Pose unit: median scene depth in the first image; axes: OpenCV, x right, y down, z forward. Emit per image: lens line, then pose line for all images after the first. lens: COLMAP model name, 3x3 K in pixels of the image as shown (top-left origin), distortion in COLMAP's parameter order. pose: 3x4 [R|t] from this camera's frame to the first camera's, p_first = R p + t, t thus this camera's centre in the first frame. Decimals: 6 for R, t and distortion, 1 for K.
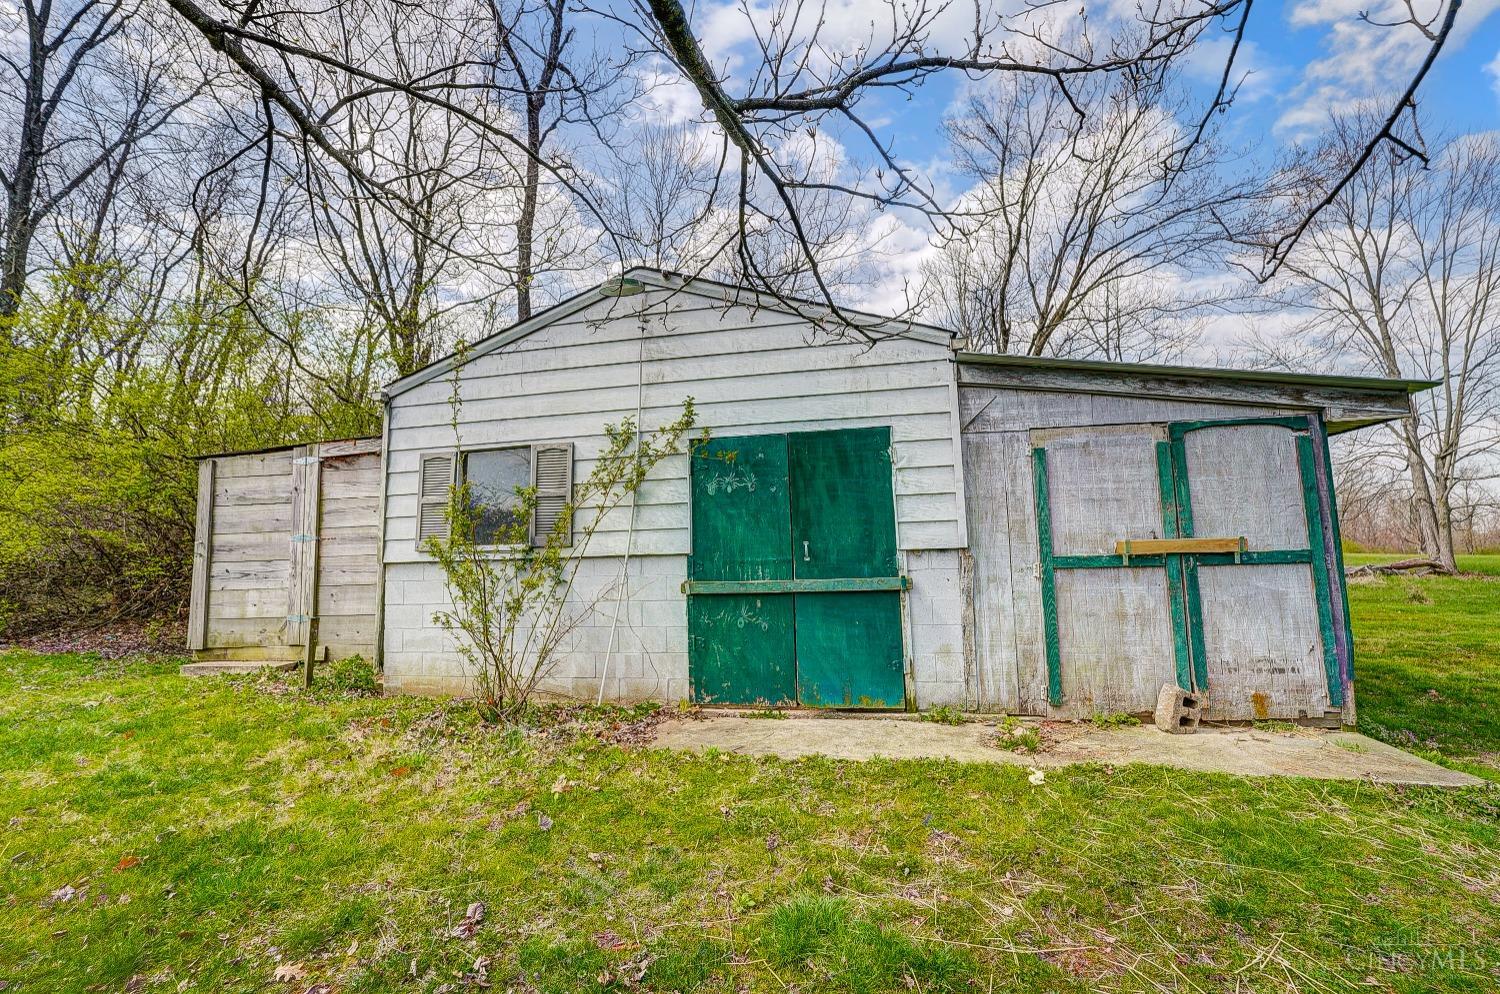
lens RADIAL K [[581.1, 0, 743.0], [0, 581.1, 492.0], [0, 0, 1]] dist [0.001184, 0.000033]
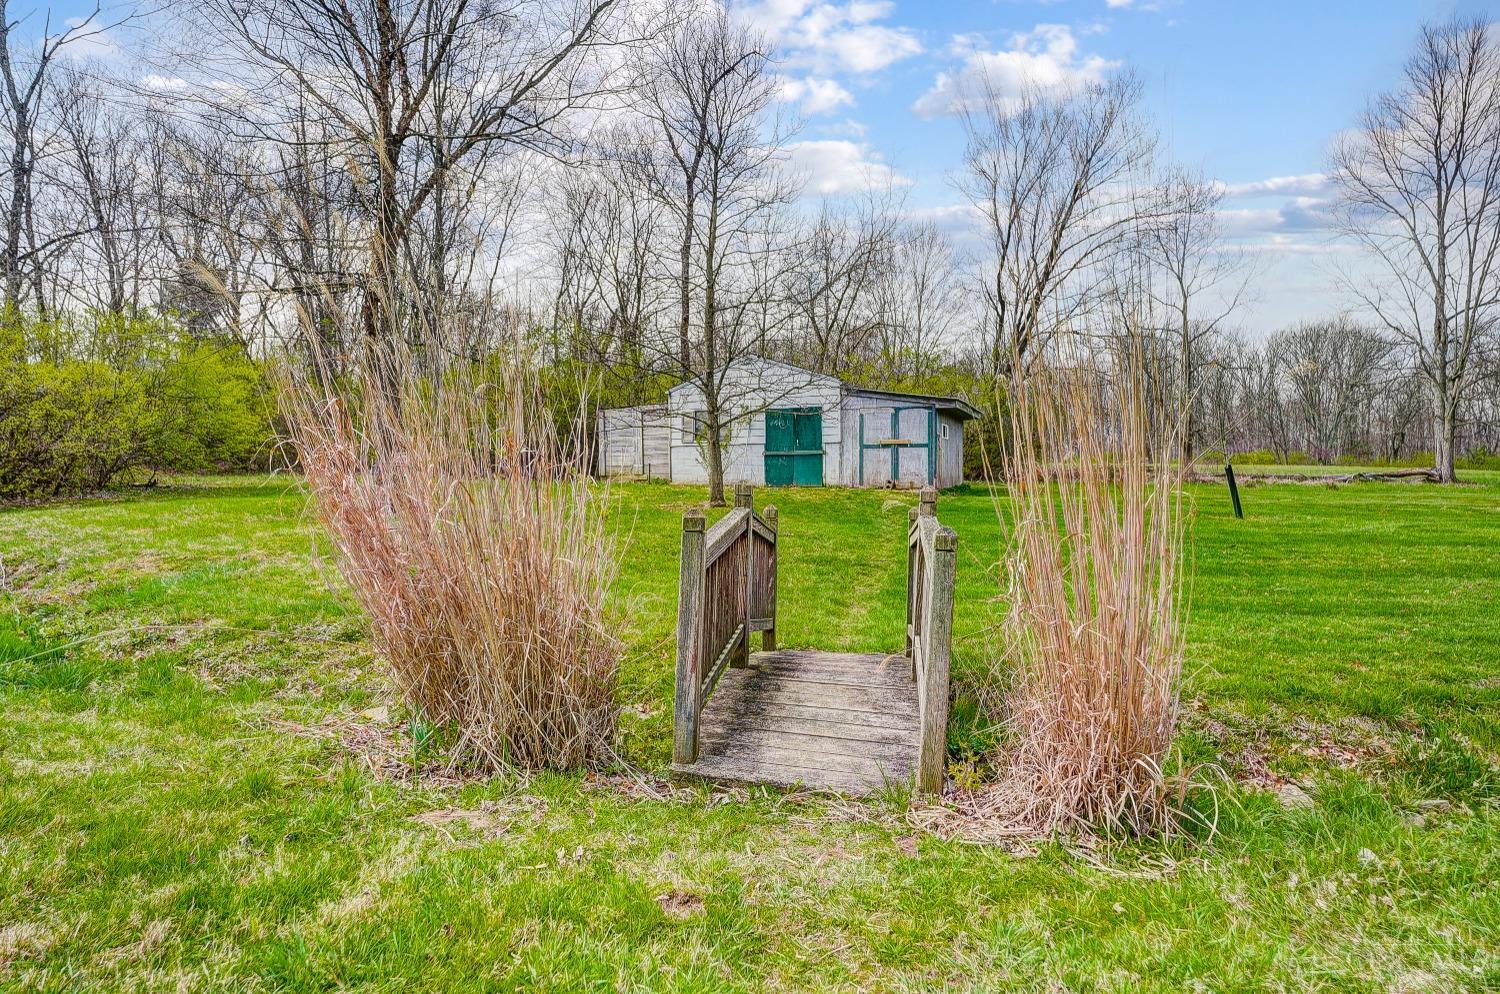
lens RADIAL K [[823.7, 0, 751.4], [0, 823.7, 492.2], [0, 0, 1]] dist [-0.000585, -0.000079]
pose [[0.981107, 0.021456, -0.192275, 0.809748], [0.003135, 0.991938, 0.126685, -0.235675], [0.193443, -0.124895, 0.973130, -3.974764]]
